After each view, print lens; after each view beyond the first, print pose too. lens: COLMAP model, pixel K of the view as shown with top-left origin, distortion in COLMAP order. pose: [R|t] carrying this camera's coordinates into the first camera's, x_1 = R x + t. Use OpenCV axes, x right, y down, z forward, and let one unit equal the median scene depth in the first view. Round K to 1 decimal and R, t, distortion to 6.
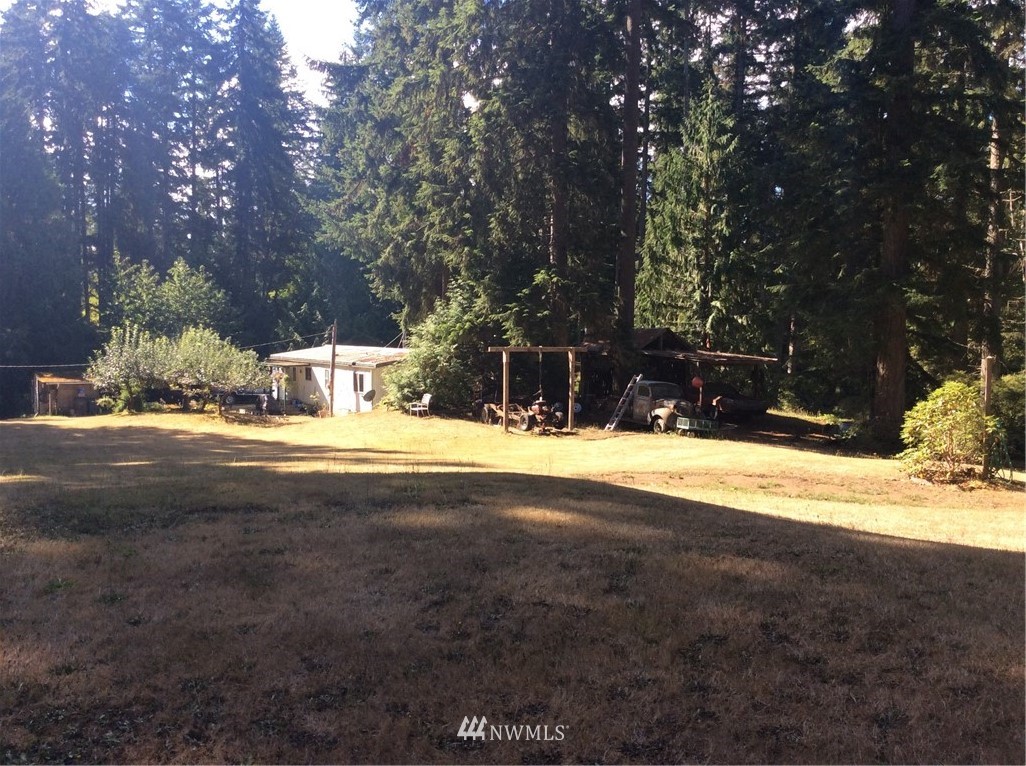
lens RADIAL K [[964.8, 0, 519.0], [0, 964.8, 378.7], [0, 0, 1]] dist [0.137884, -0.247768]
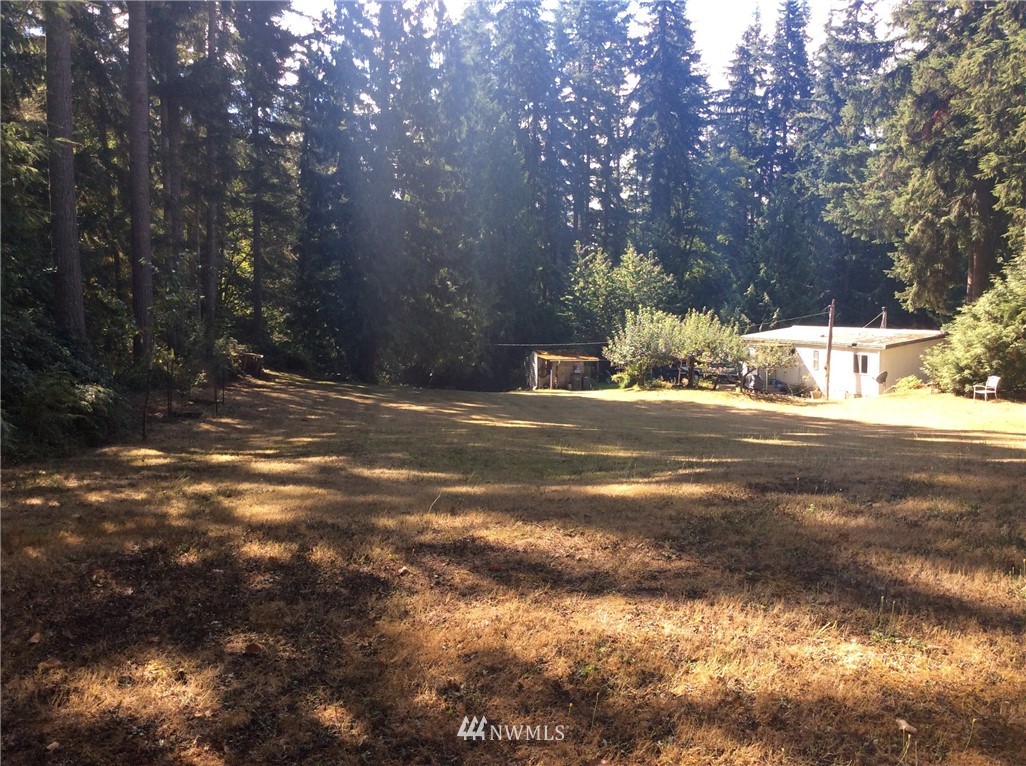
lens RADIAL K [[964.8, 0, 519.0], [0, 964.8, 378.7], [0, 0, 1]] dist [0.137884, -0.247768]
pose [[0.938457, 0.022096, -0.344690, -0.145974], [-0.015989, 0.999661, 0.020552, 0.004074], [0.345027, -0.013776, 0.938492, -0.049778]]
